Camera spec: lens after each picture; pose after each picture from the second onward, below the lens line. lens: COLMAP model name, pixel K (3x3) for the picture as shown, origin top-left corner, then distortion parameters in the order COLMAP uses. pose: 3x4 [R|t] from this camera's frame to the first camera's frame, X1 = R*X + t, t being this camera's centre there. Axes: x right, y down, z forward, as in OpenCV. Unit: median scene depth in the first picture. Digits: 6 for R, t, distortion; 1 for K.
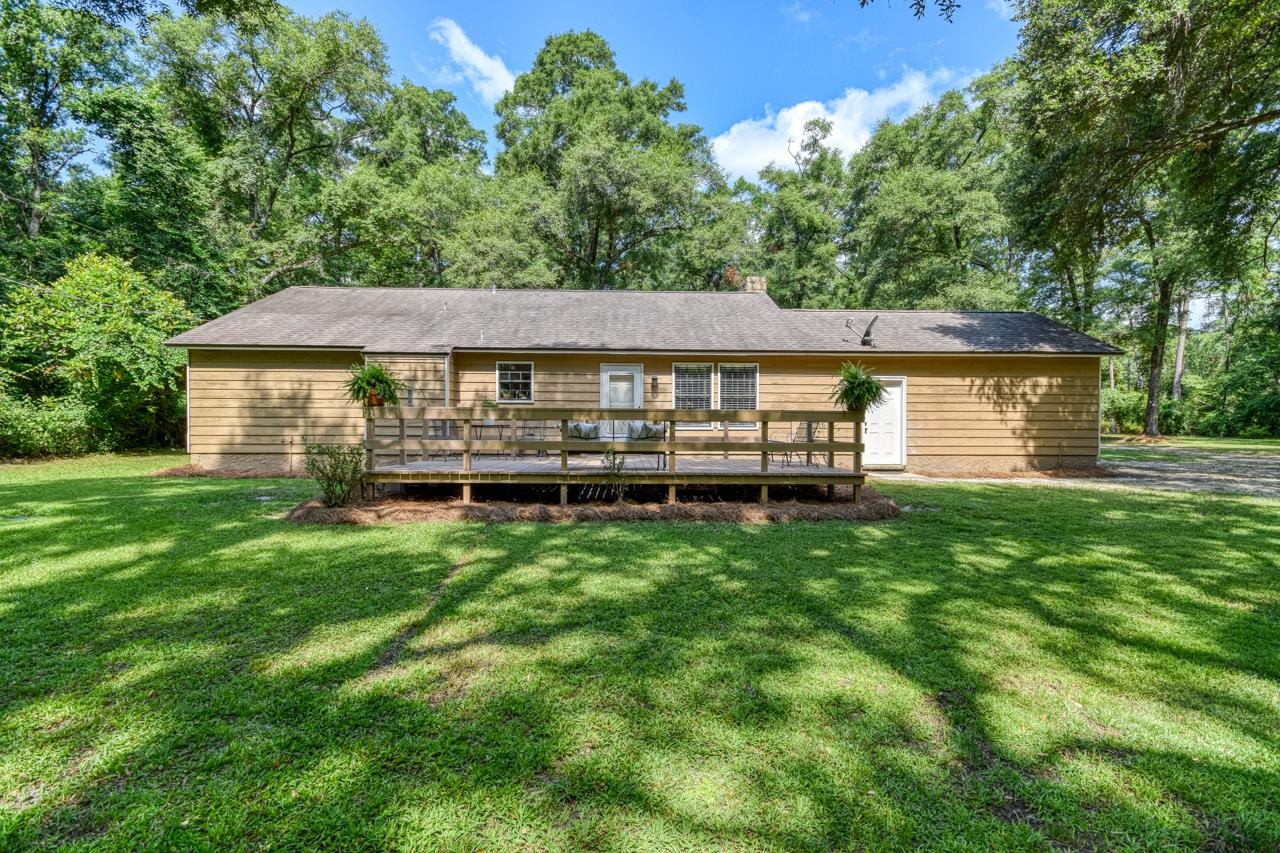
lens RADIAL K [[592.0, 0, 640.0], [0, 592.0, 426.5], [0, 0, 1]] dist [-0.015058, -0.000373]
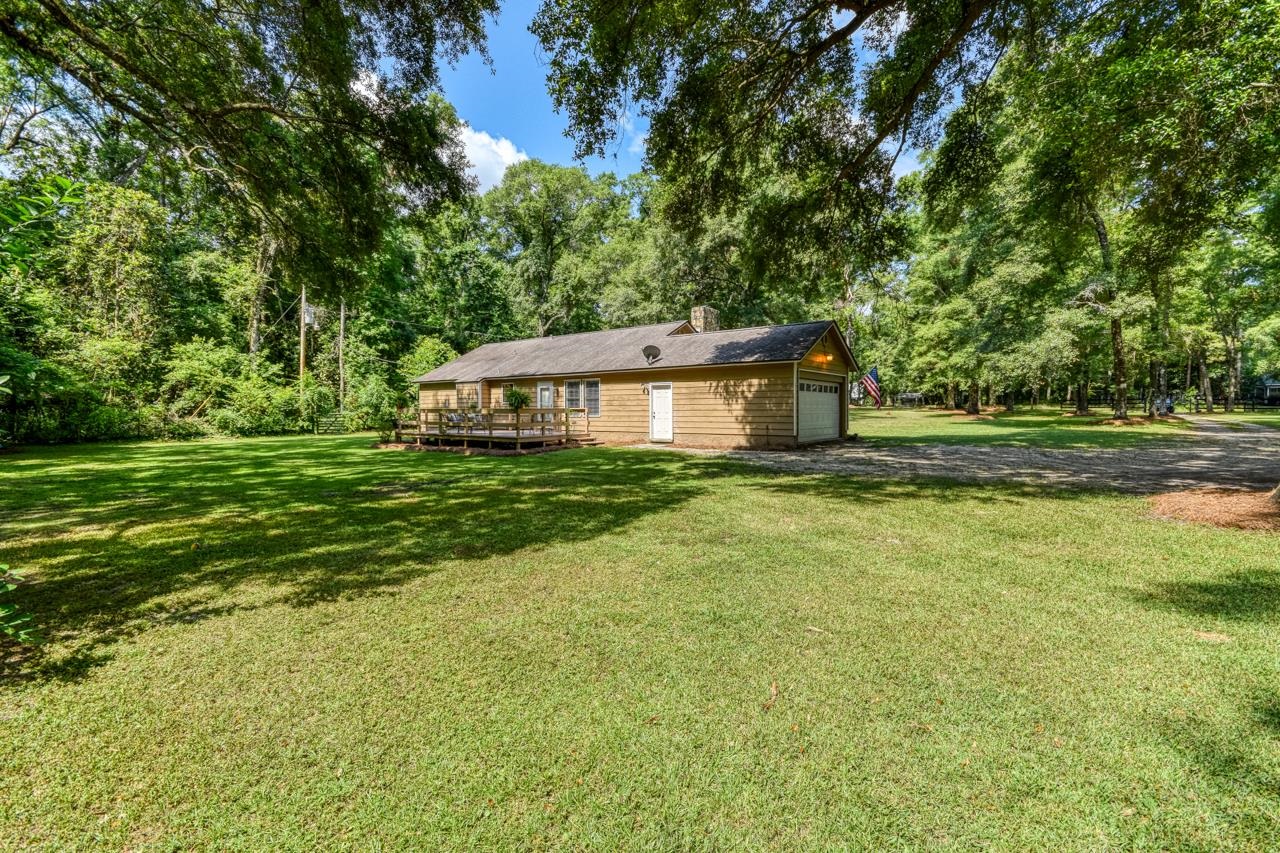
lens RADIAL K [[592.0, 0, 640.0], [0, 592.0, 426.5], [0, 0, 1]] dist [-0.015058, -0.000373]
pose [[0.751941, 0.013314, -0.659096, 1.400324], [0.009014, 0.999495, 0.030474, -0.017002], [0.659169, -0.028856, 0.751441, -0.223418]]
